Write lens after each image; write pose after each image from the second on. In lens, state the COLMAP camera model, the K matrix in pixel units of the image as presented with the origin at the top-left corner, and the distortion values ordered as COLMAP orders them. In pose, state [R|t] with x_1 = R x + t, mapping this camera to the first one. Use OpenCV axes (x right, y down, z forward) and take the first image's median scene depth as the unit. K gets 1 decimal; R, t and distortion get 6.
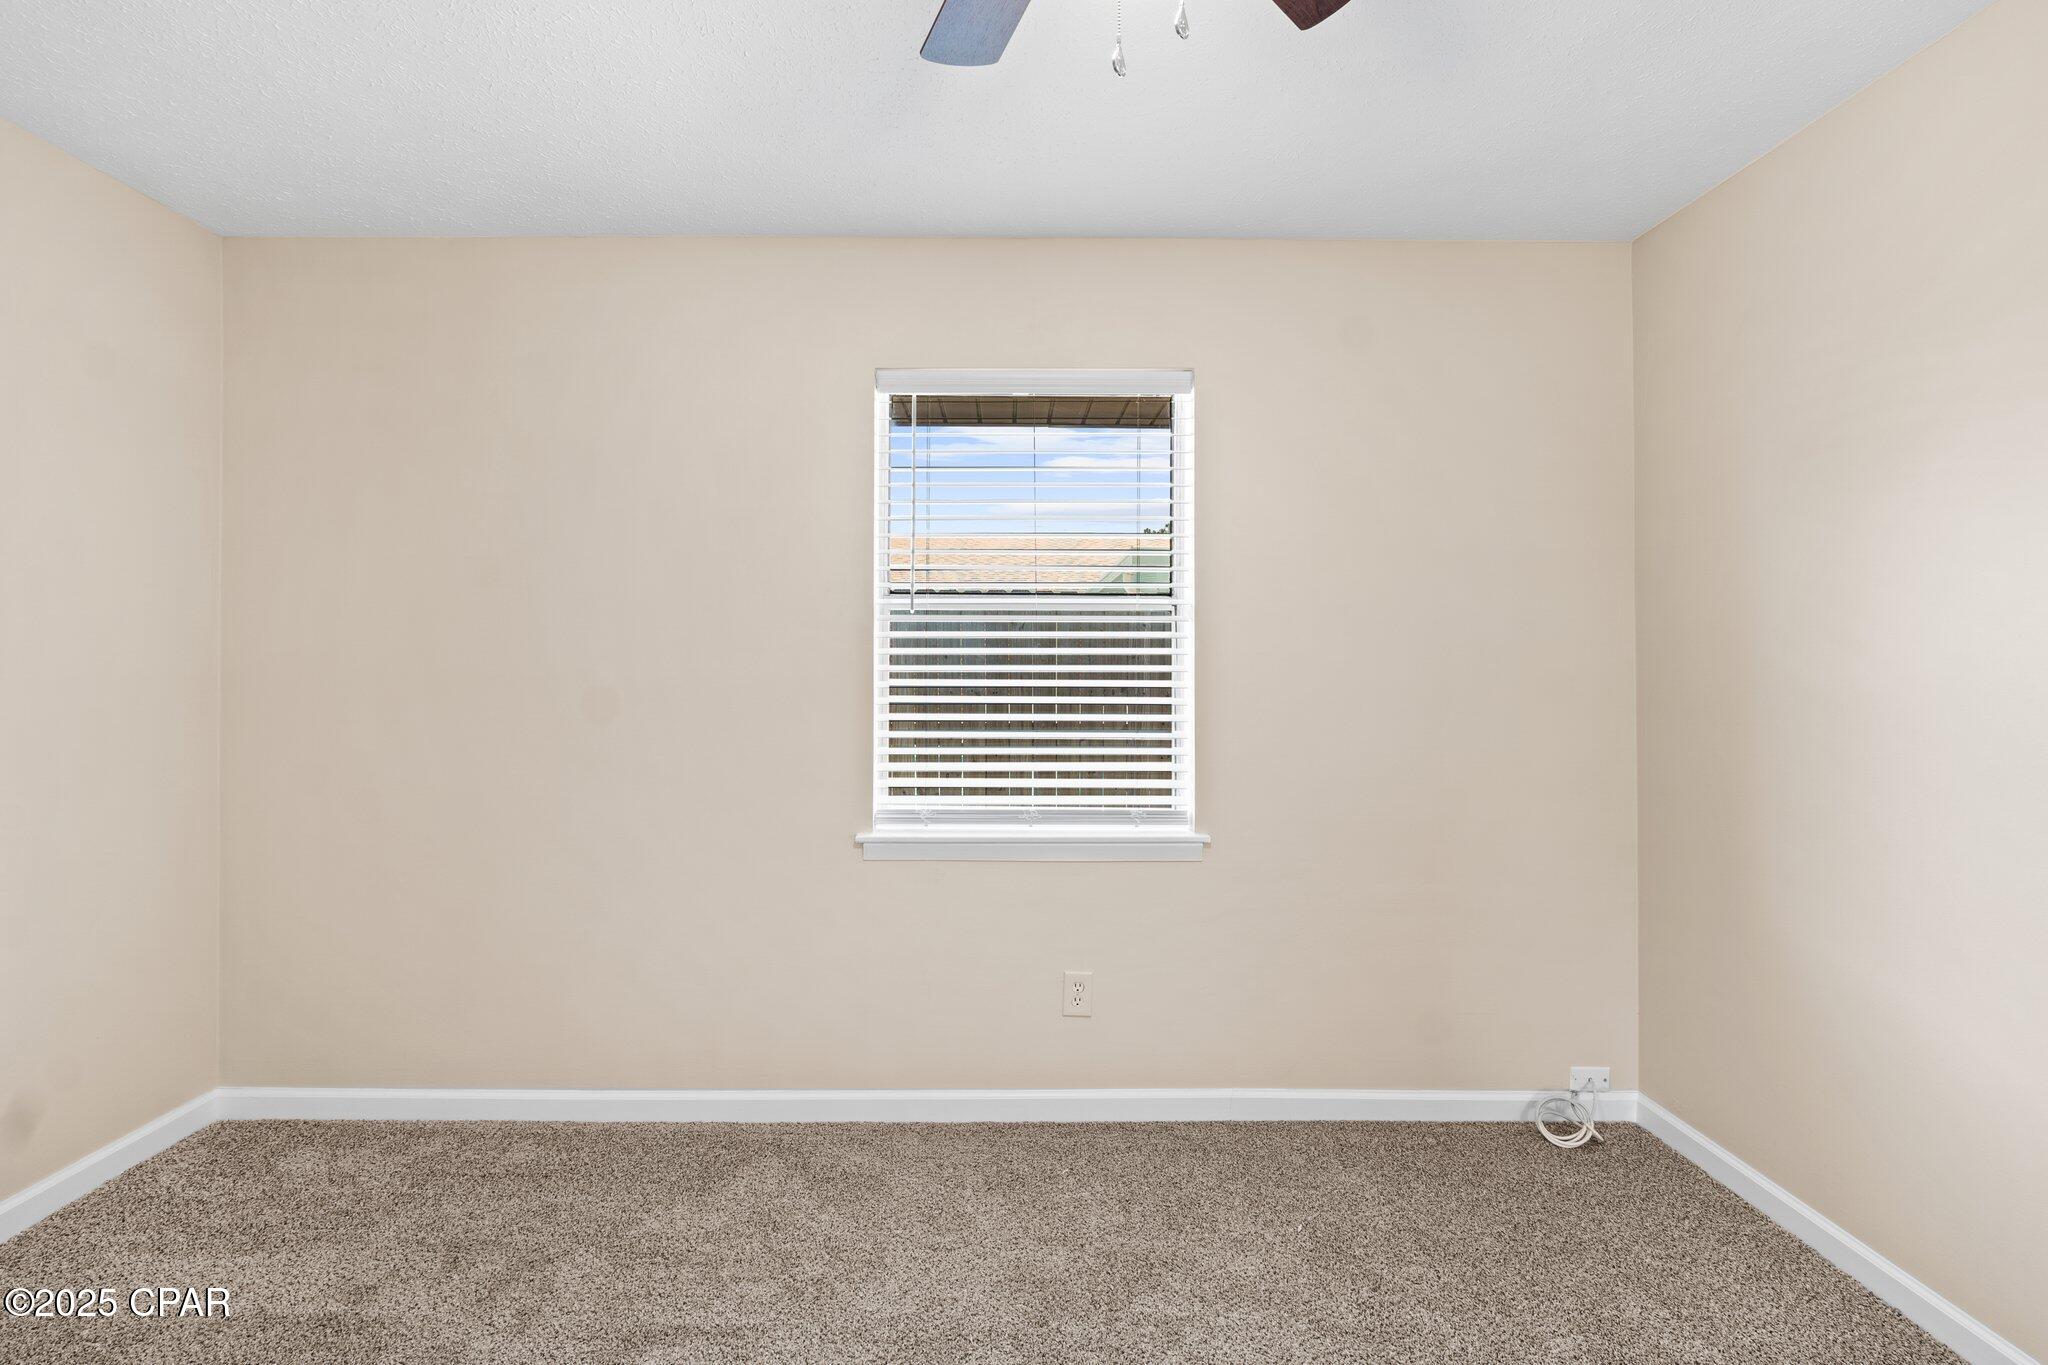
lens RADIAL K [[859.0, 0, 1036.8], [0, 859.0, 671.2], [0, 0, 1]] dist [-0.008624, -0.000113]
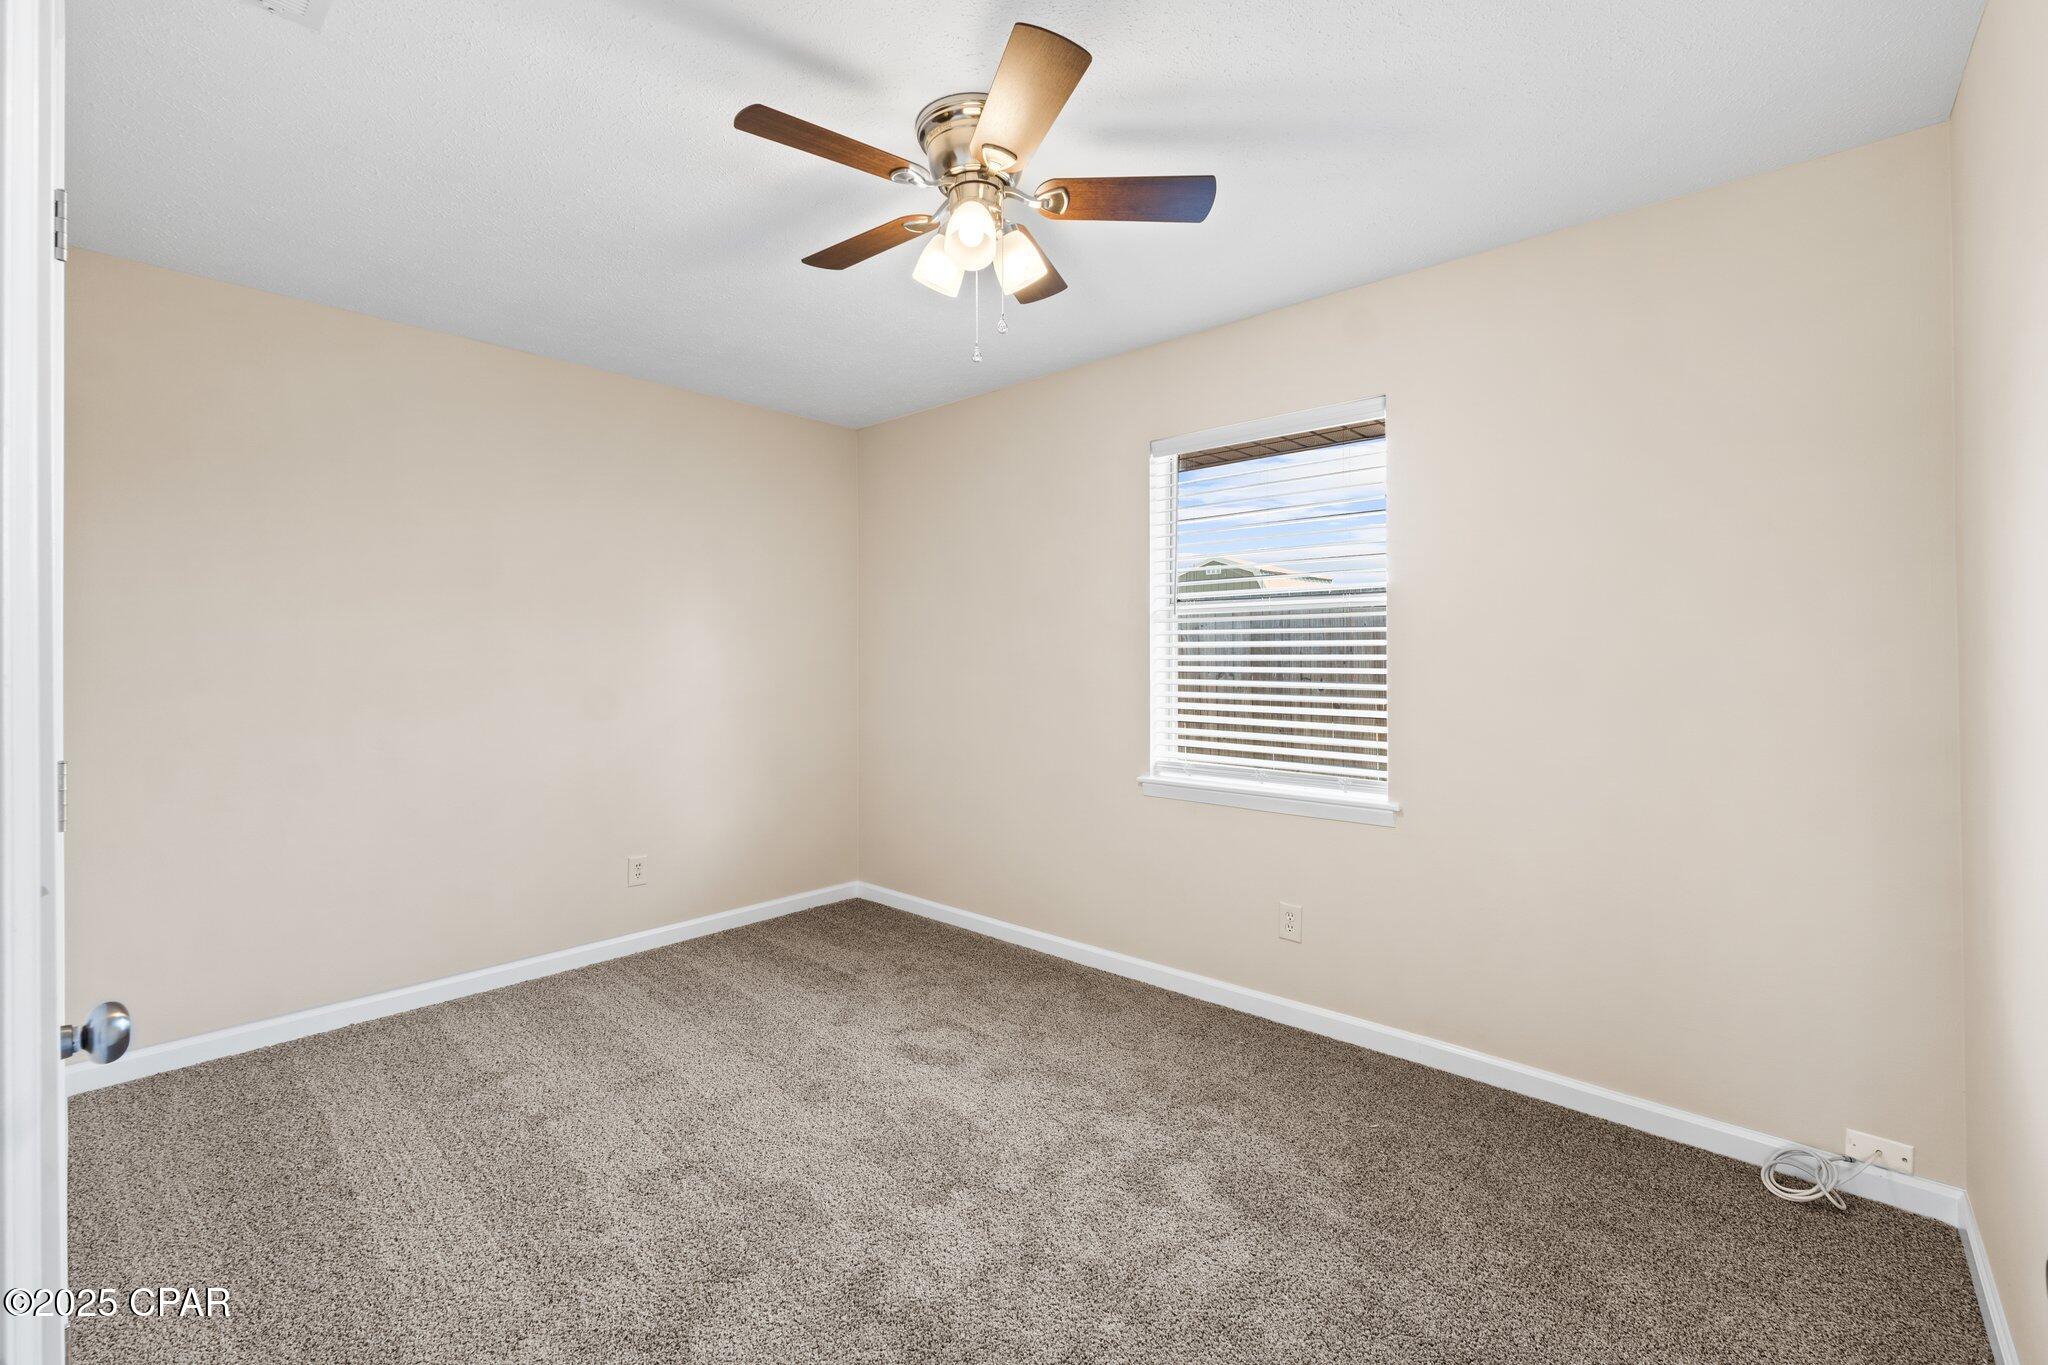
lens RADIAL K [[859.0, 0, 1042.6], [0, 859.0, 677.9], [0, 0, 1]] dist [-0.008624, -0.000113]
pose [[0.754745, 0.016888, -0.655801, 0.581240], [-0.013132, 0.999857, 0.010635, 0.018538], [0.655887, 0.000585, 0.754859, -0.160742]]
